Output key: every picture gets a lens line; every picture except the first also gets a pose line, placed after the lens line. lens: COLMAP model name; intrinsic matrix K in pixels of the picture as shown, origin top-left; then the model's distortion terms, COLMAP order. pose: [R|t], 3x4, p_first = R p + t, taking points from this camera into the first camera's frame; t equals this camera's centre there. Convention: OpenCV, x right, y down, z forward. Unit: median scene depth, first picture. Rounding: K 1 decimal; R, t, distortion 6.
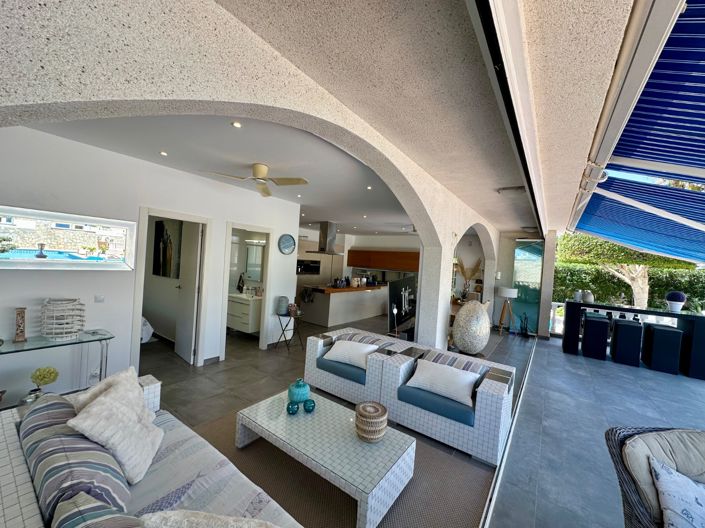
lens RADIAL K [[282.1, 0, 351.1], [0, 282.1, 266.4], [0, 0, 1]] dist [0.000982, 0.000729]
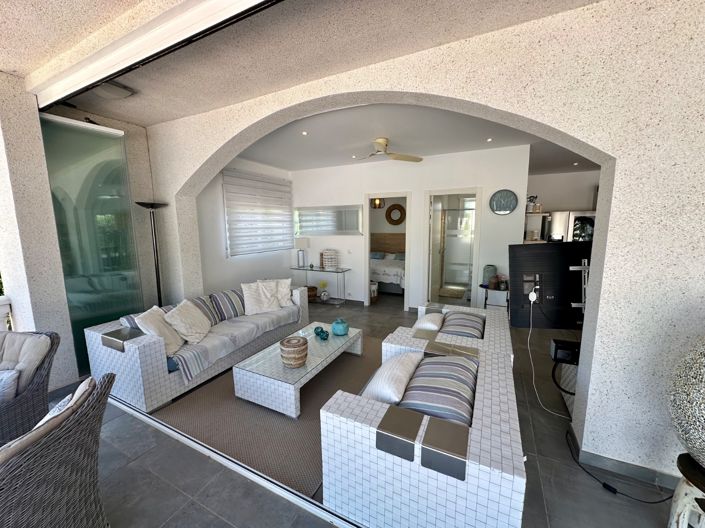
lens RADIAL K [[282.1, 0, 351.6], [0, 282.1, 264.6], [0, 0, 1]] dist [0.000982, 0.000729]
pose [[0.165789, 0.071360, -0.983576, 0.746173], [0.006063, 0.997286, 0.073377, 0.057488], [0.986143, -0.018128, 0.164906, 0.628112]]
